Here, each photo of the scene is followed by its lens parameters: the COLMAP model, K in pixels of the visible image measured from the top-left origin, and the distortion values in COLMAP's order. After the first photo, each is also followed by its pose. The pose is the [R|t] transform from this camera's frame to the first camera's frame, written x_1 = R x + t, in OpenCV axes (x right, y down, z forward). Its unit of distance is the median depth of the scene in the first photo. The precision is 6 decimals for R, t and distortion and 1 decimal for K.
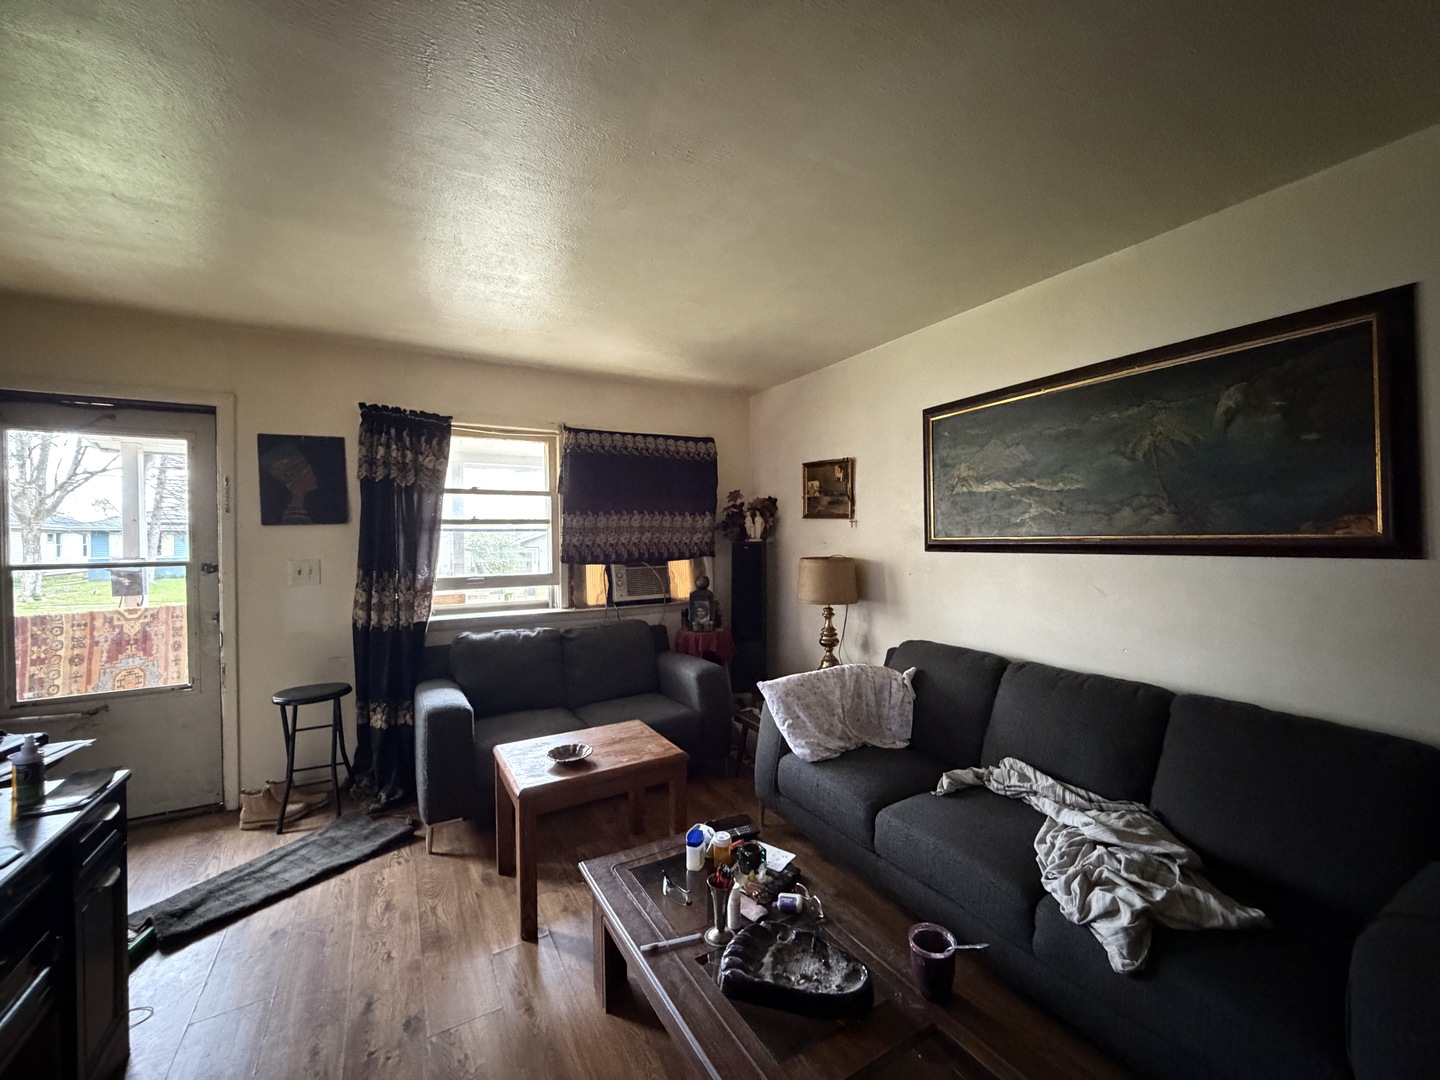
lens RADIAL K [[580.9, 0, 721.0], [0, 580.9, 537.1], [0, 0, 1]] dist [0.002058, -0.000116]
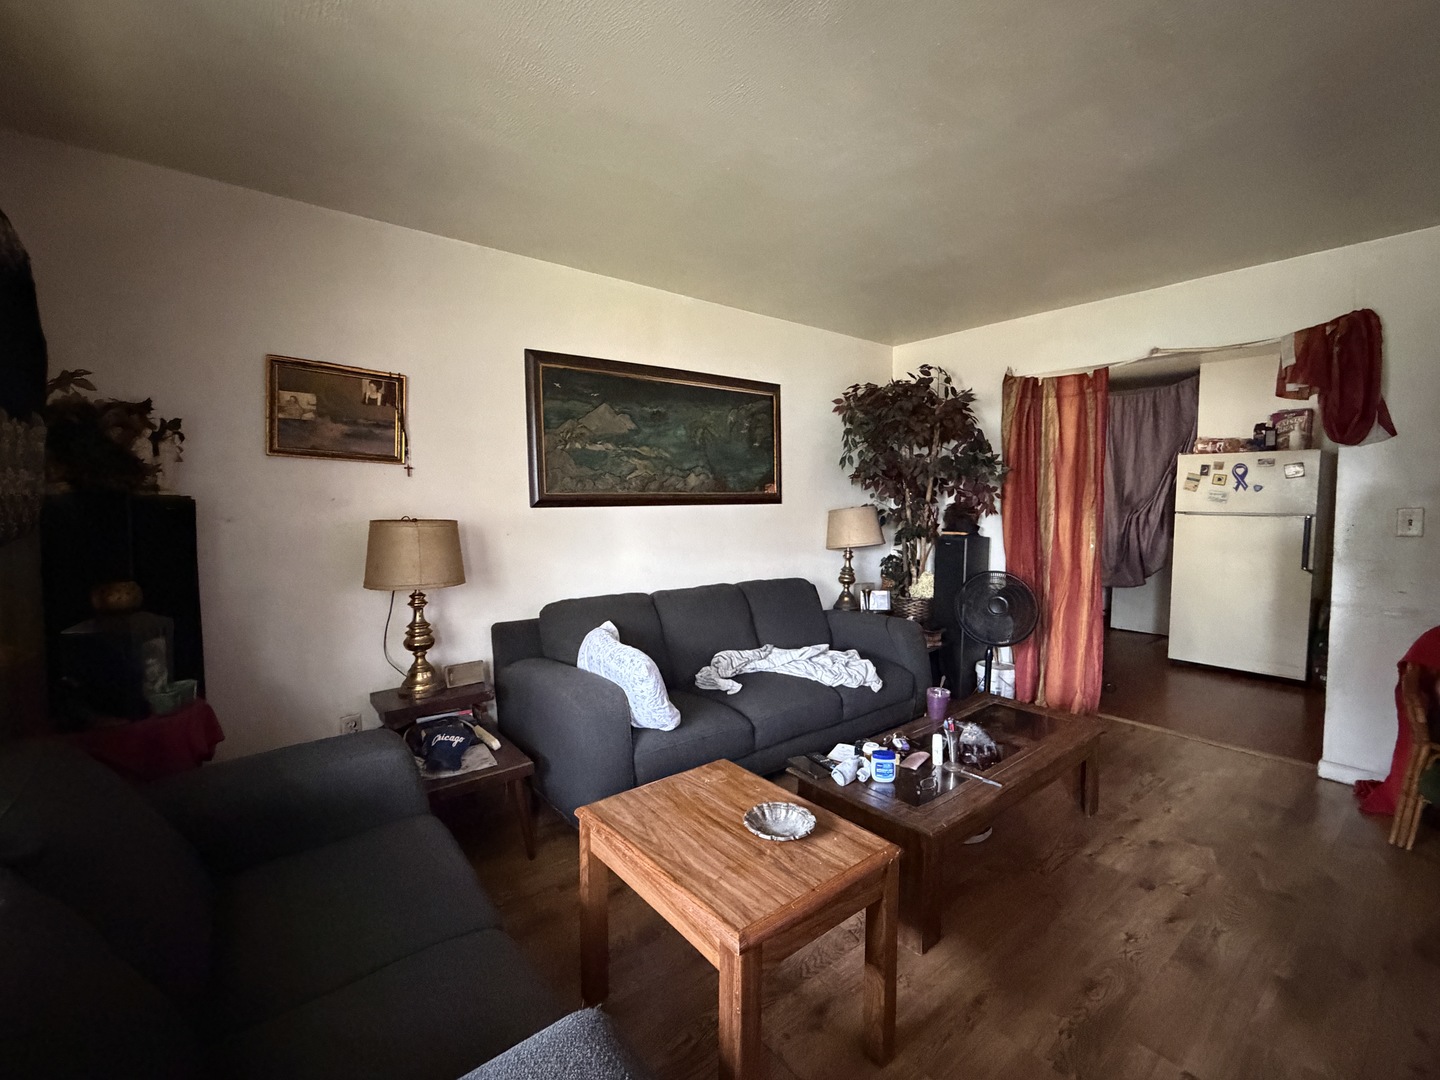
lens RADIAL K [[630.8, 0, 720.0], [0, 630.8, 538.4], [0, 0, 1]] dist [0.003497, 0.000183]
pose [[-0.161328, -0.046950, 0.985783, -0.596764], [0.008511, 0.998764, 0.048961, 0.023933], [-0.986864, 0.016289, -0.160729, 0.769712]]
